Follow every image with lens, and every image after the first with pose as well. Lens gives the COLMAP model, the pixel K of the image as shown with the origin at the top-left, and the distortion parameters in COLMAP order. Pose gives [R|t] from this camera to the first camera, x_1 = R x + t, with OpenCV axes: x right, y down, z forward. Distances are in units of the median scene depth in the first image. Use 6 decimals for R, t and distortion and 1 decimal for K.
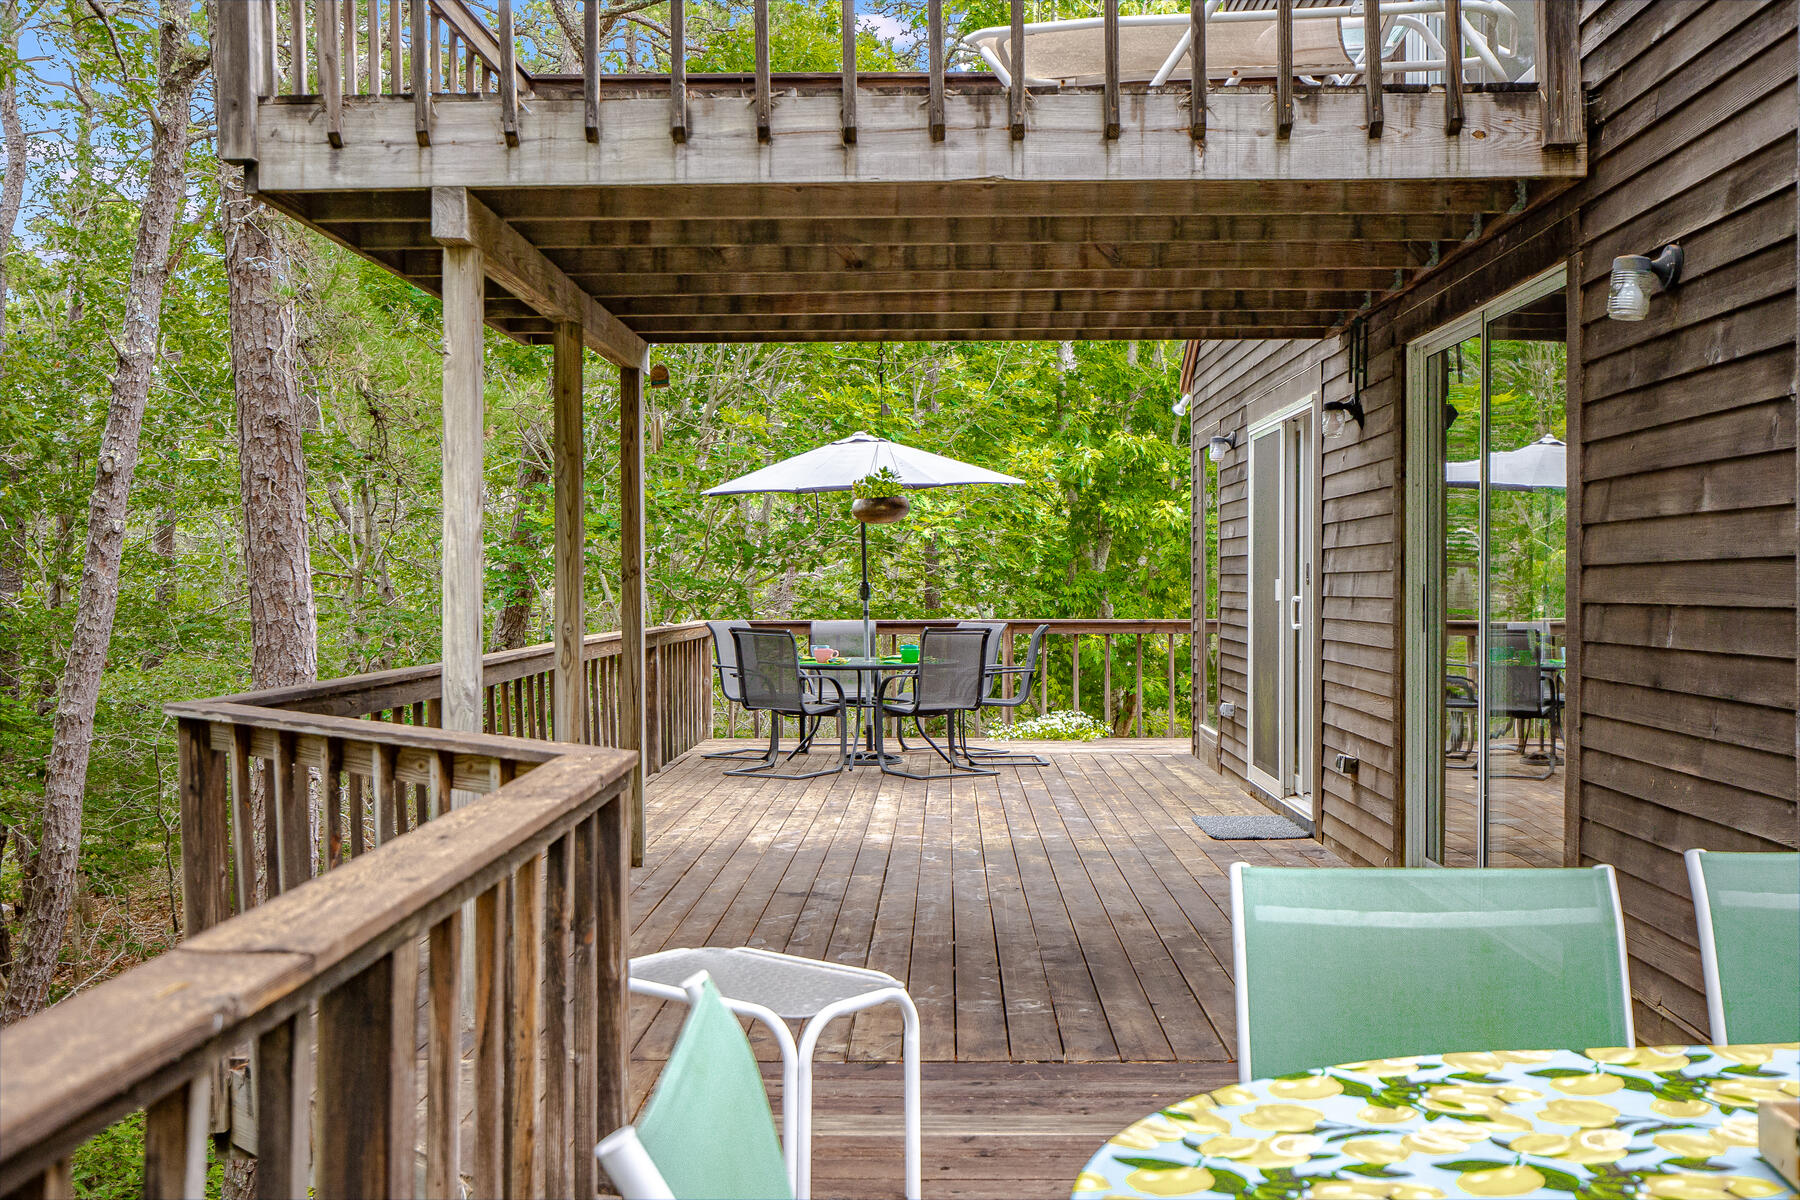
lens RADIAL K [[1757.7, 0, 895.4], [0, 1757.7, 601.0], [0, 0, 1]] dist [0.054926, 0.000000]
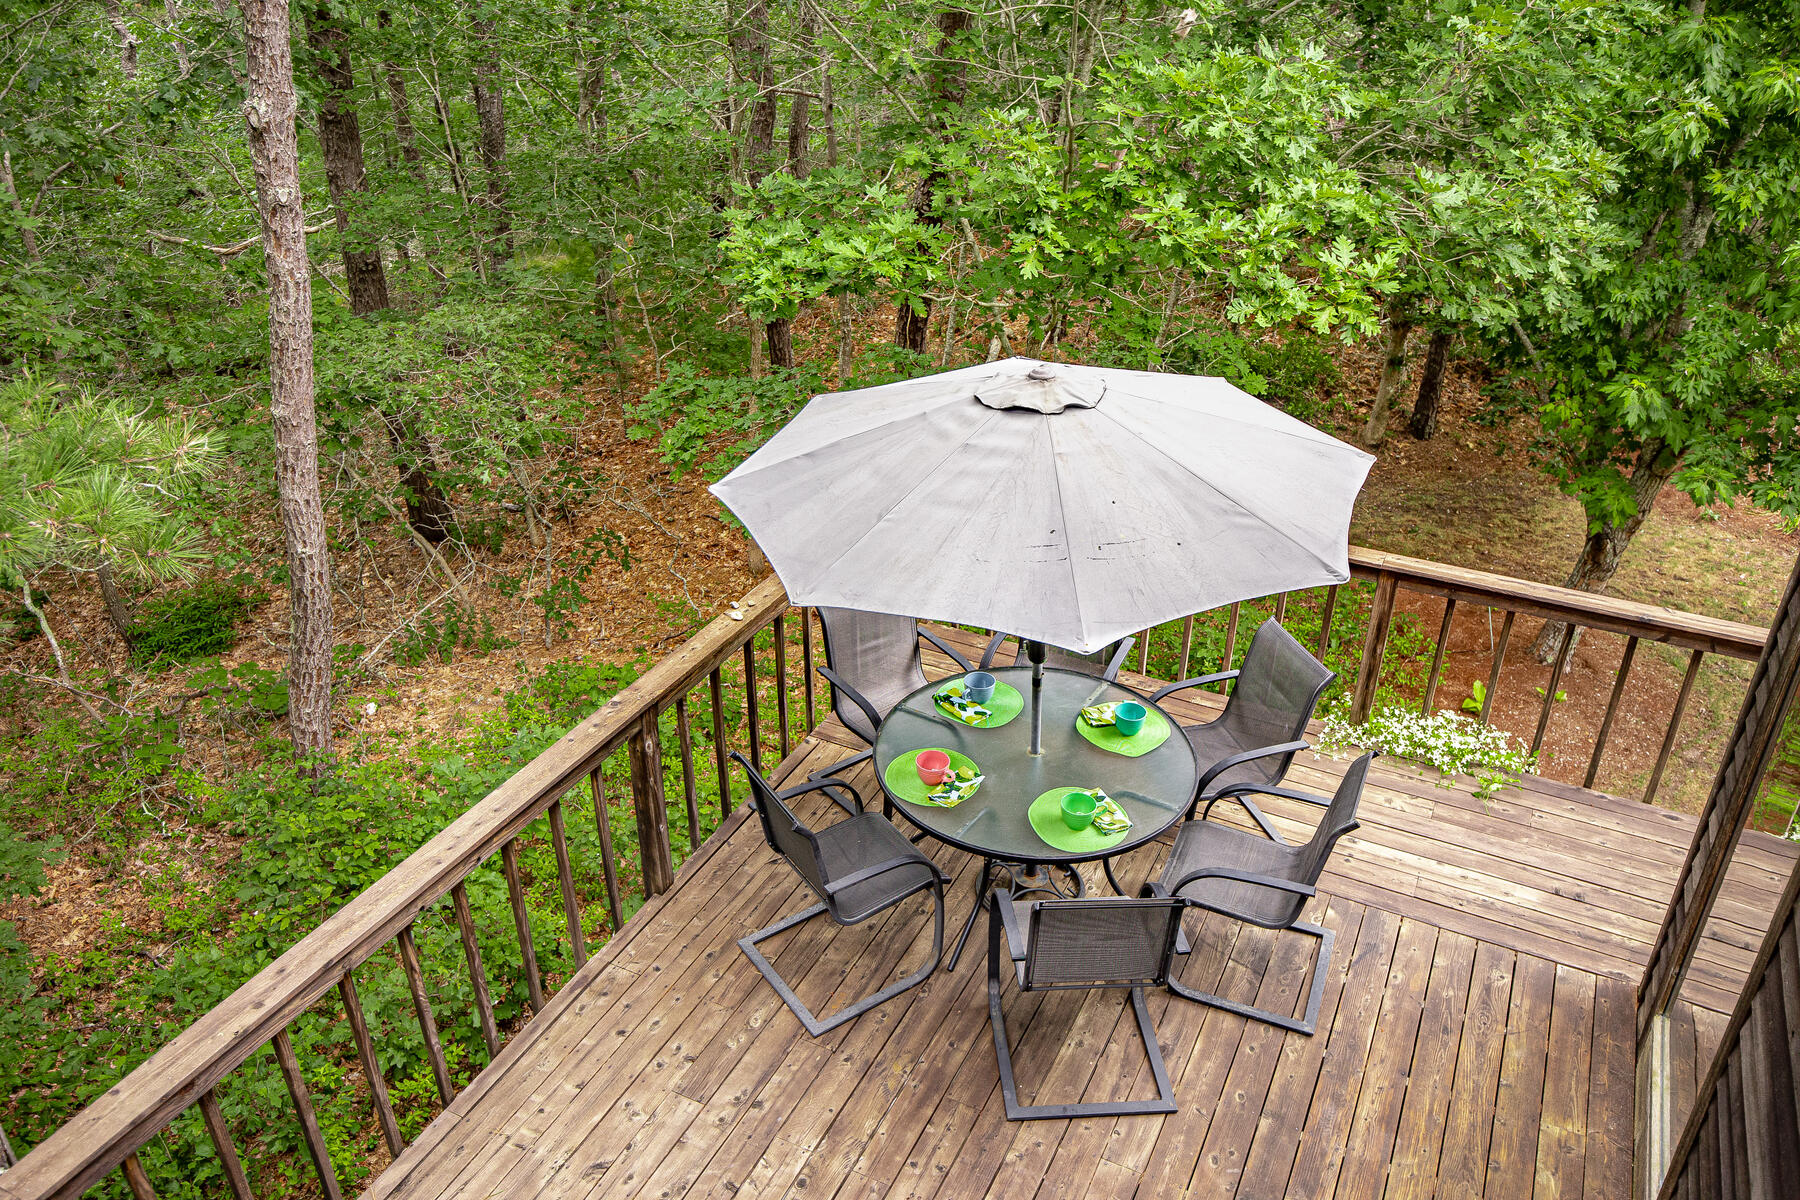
lens RADIAL K [[1357.4, 0, 914.4], [0, 1357.4, 599.6], [0, 0, 1]] dist [0.015872, -0.002087]
pose [[0.913304, 0.211897, -0.347814, 0.070710], [-0.017824, 0.873975, 0.485643, -0.179137], [0.406887, -0.437340, 0.801982, 0.520467]]
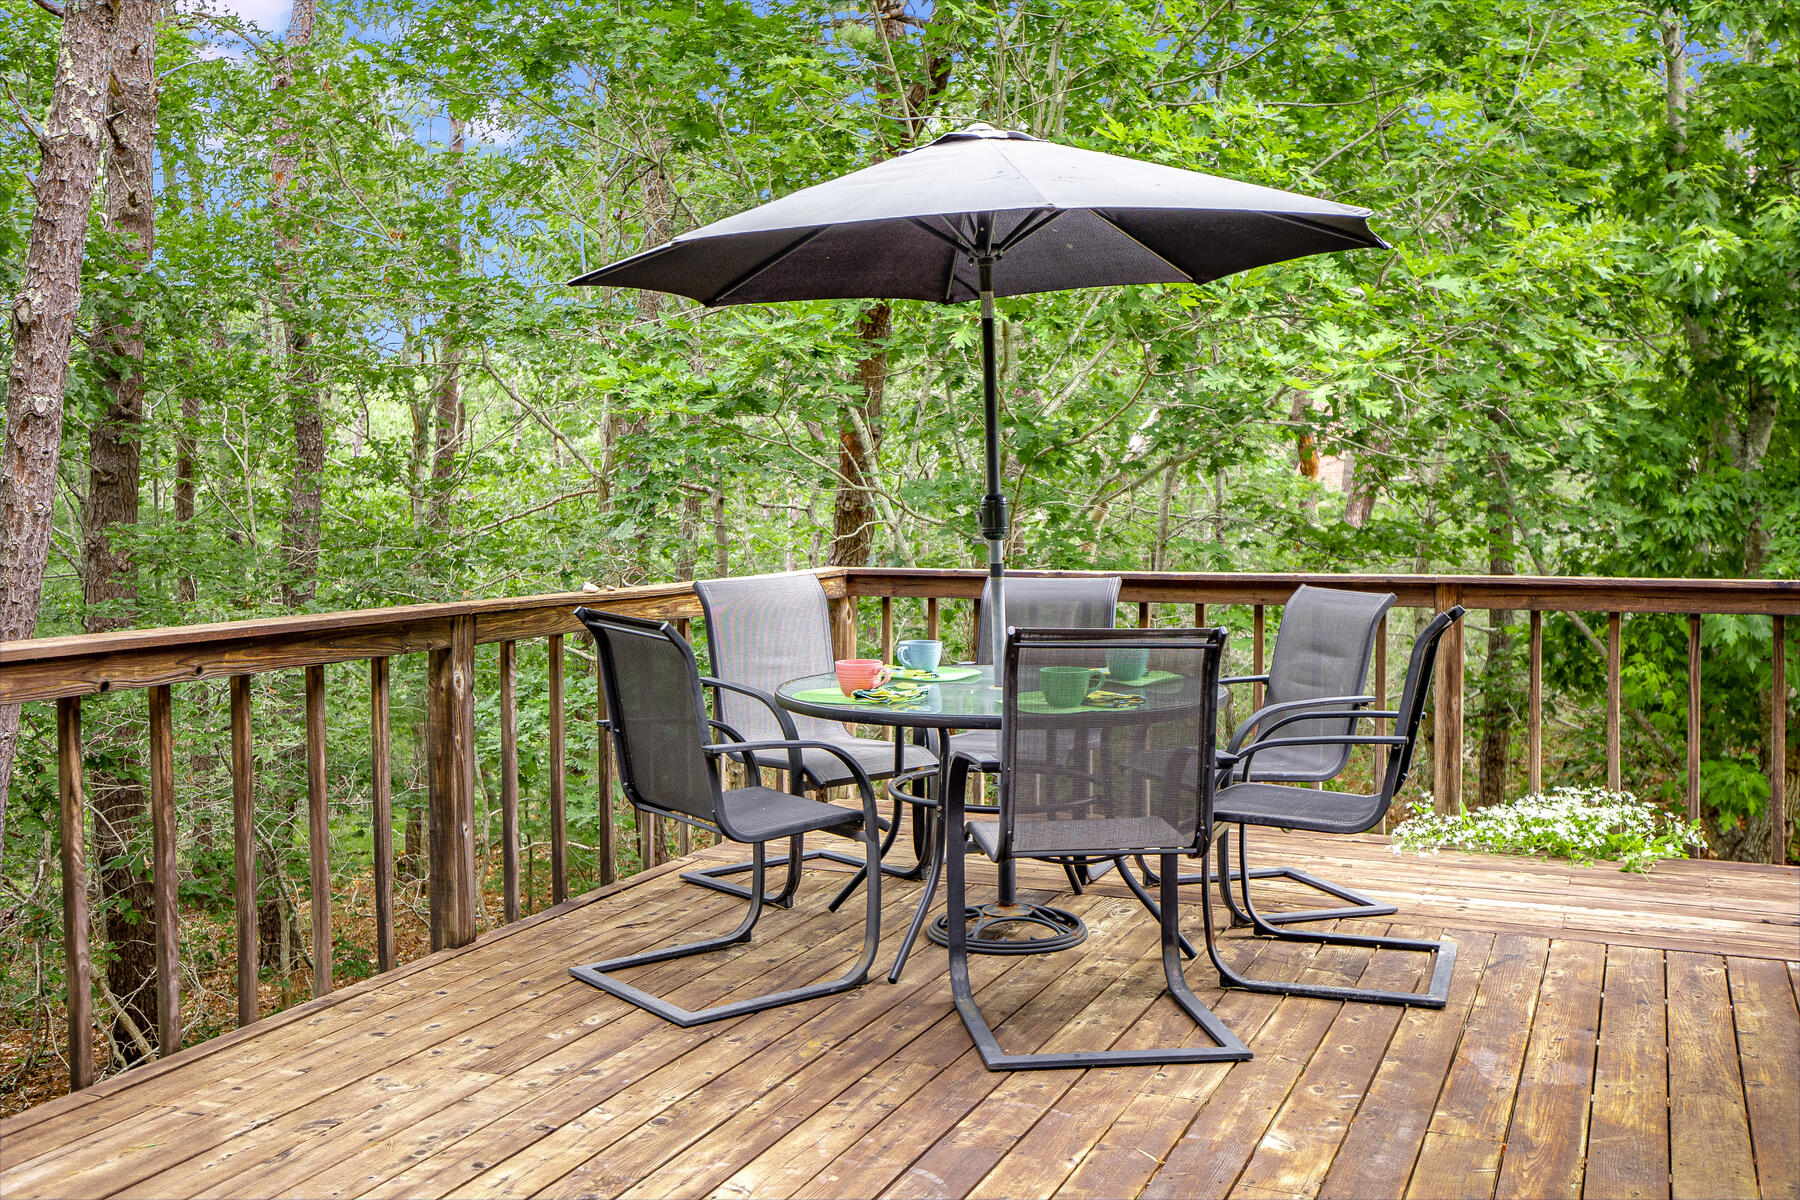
lens RADIAL K [[1757.7, 0, 917.5], [0, 1757.7, 527.0], [0, 0, 1]] dist [0.054926, 0.000000]
pose [[0.934915, 0.005866, -0.354823, 0.088086], [-0.002012, 0.999935, 0.011230, -0.005697], [0.354866, -0.009785, 0.934866, 0.483858]]
